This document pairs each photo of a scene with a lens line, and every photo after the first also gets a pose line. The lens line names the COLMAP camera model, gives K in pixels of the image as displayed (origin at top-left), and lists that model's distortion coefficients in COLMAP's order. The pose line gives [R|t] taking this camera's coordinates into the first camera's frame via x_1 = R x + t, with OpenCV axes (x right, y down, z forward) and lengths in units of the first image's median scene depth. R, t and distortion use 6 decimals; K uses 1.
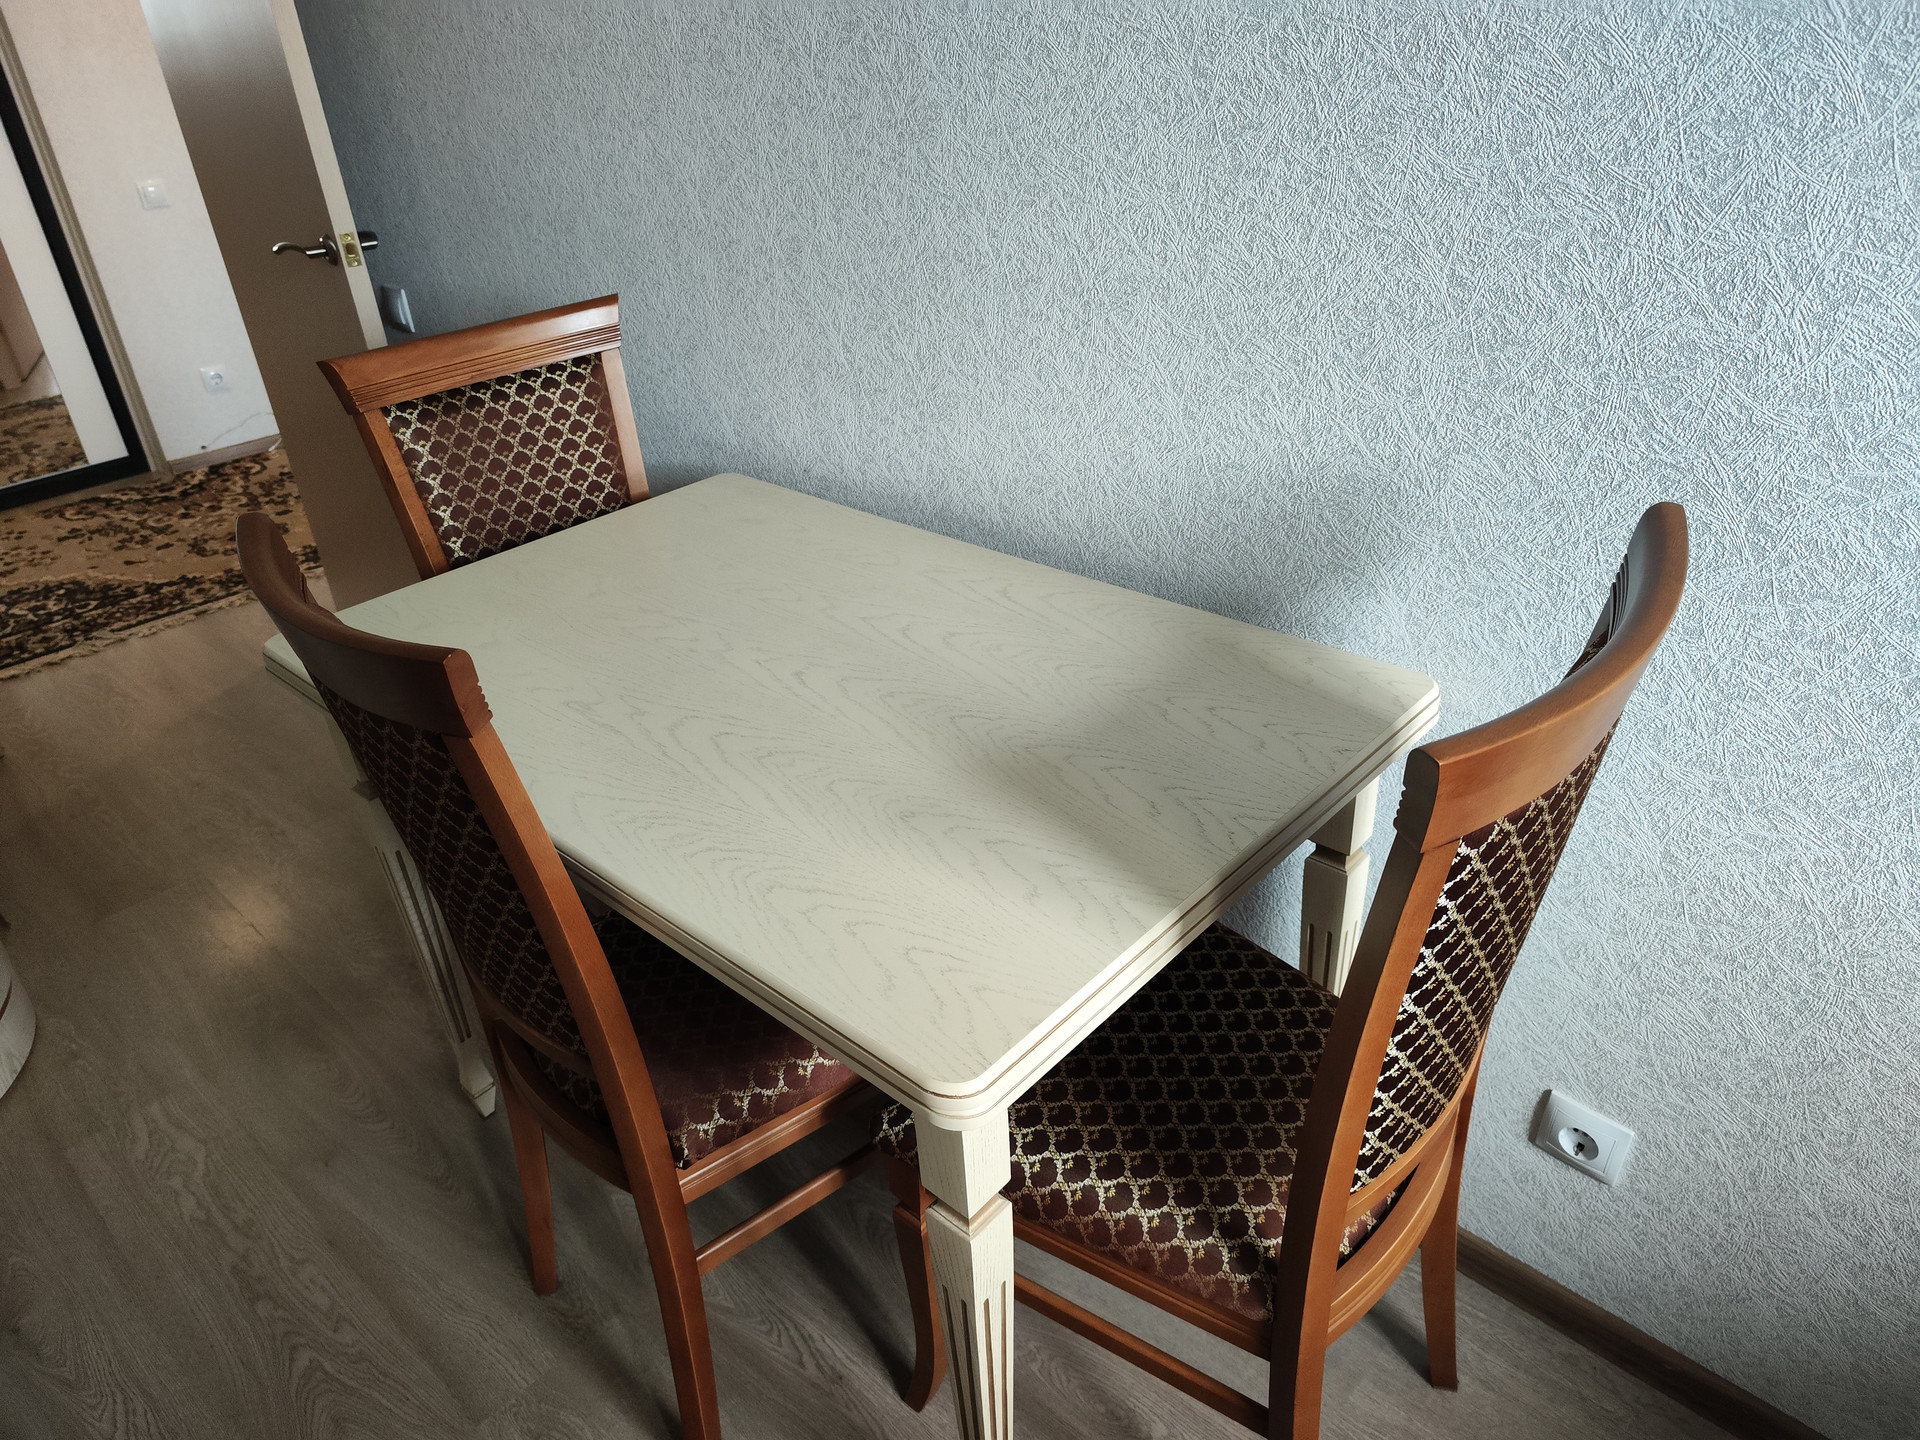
lens RADIAL K [[1292.9, 0, 942.4], [0, 1292.9, 719.7], [0, 0, 1]] dist [0.024990, -0.018478]
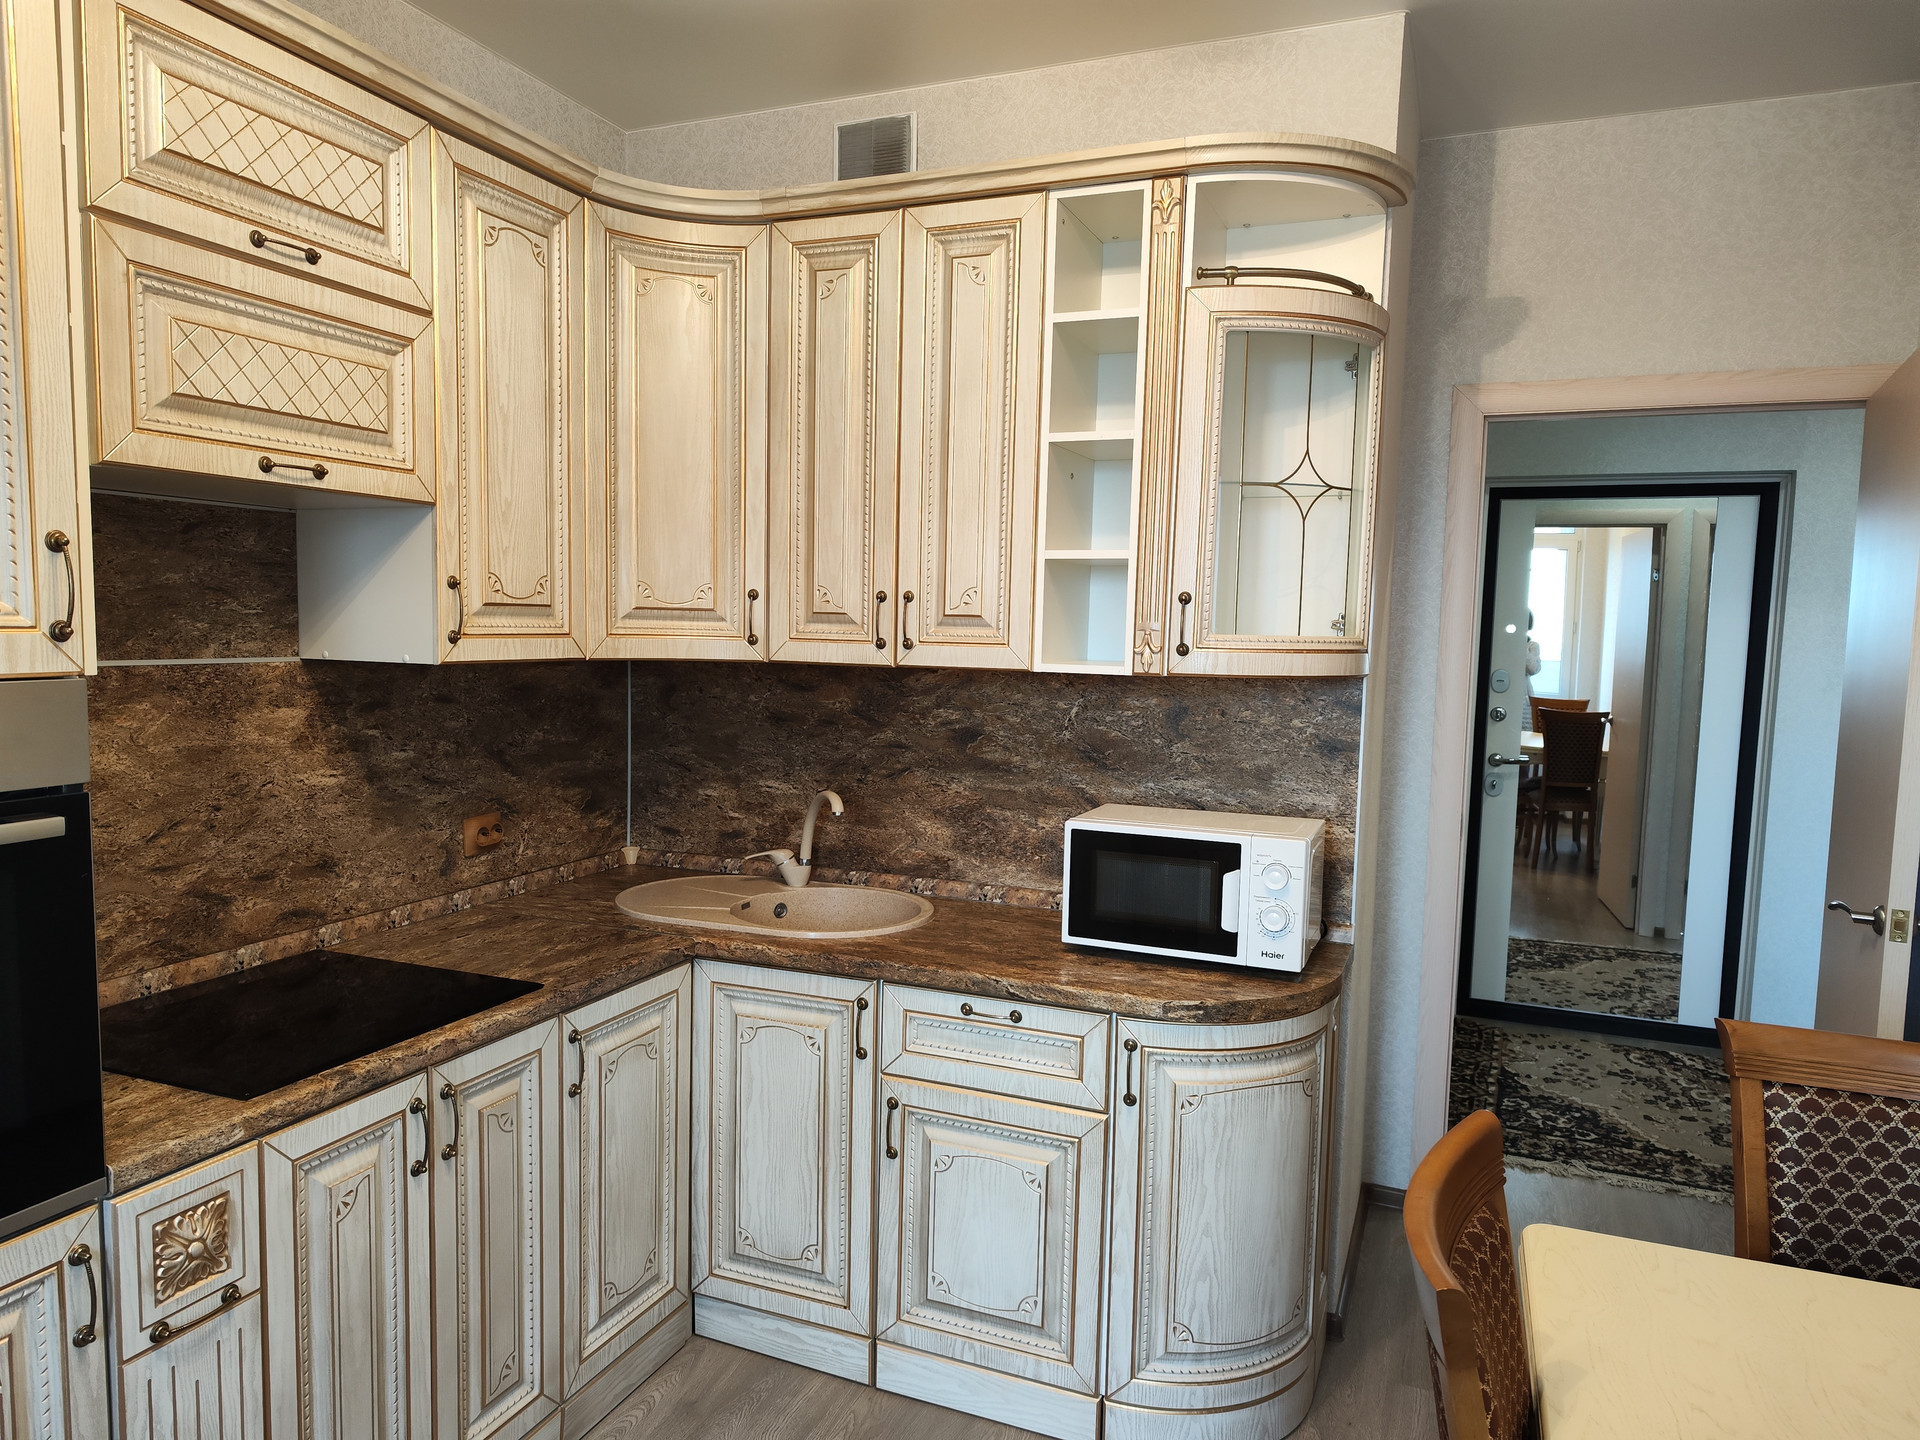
lens RADIAL K [[1292.9, 0, 920.6], [0, 1292.9, 743.9], [0, 0, 1]] dist [0.024990, -0.018478]
pose [[0.344660, 0.155574, -0.925746, 0.109362], [-0.503720, 0.862819, -0.042539, -0.044130], [0.792133, 0.480979, 0.375745, -0.007422]]
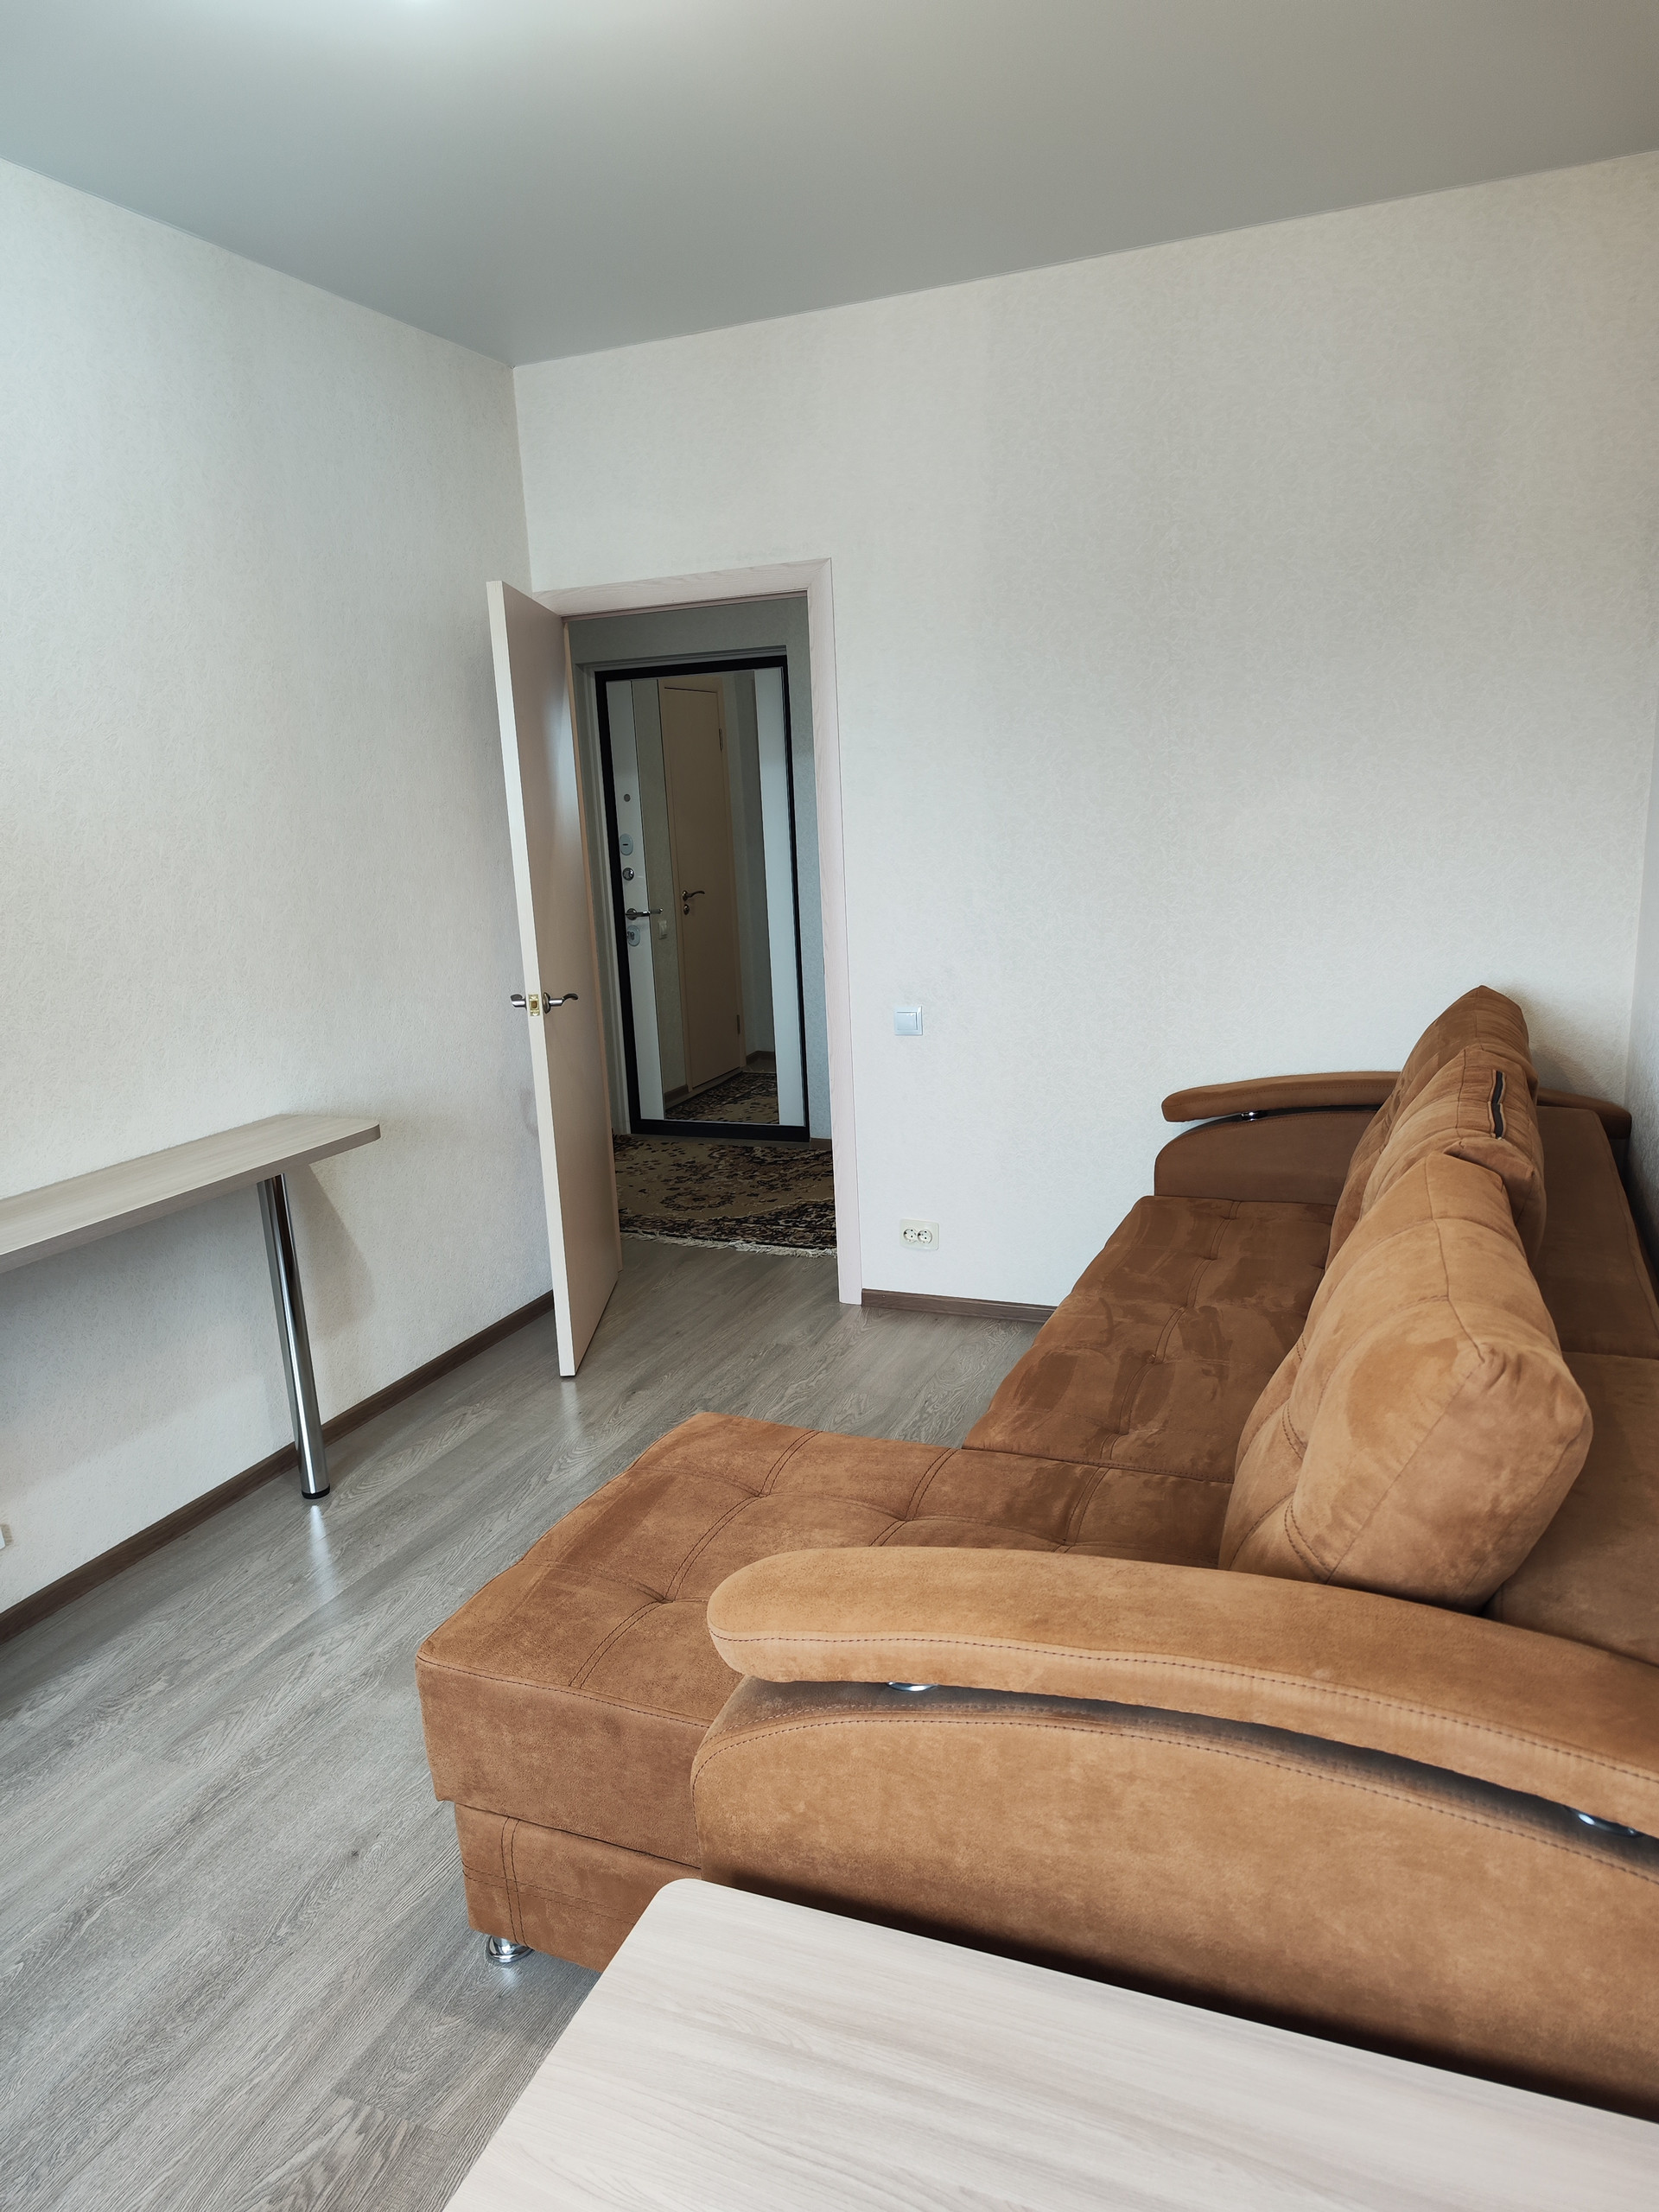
lens RADIAL K [[1489.5, 0, 832.1], [0, 1489.5, 1099.8], [0, 0, 1]] dist [0.024990, -0.018478]
pose [[0.350576, 0.225884, -0.908886, 0.879757], [-0.441594, 0.895691, 0.052273, -0.402426], [0.825888, 0.383033, 0.413756, 0.539799]]
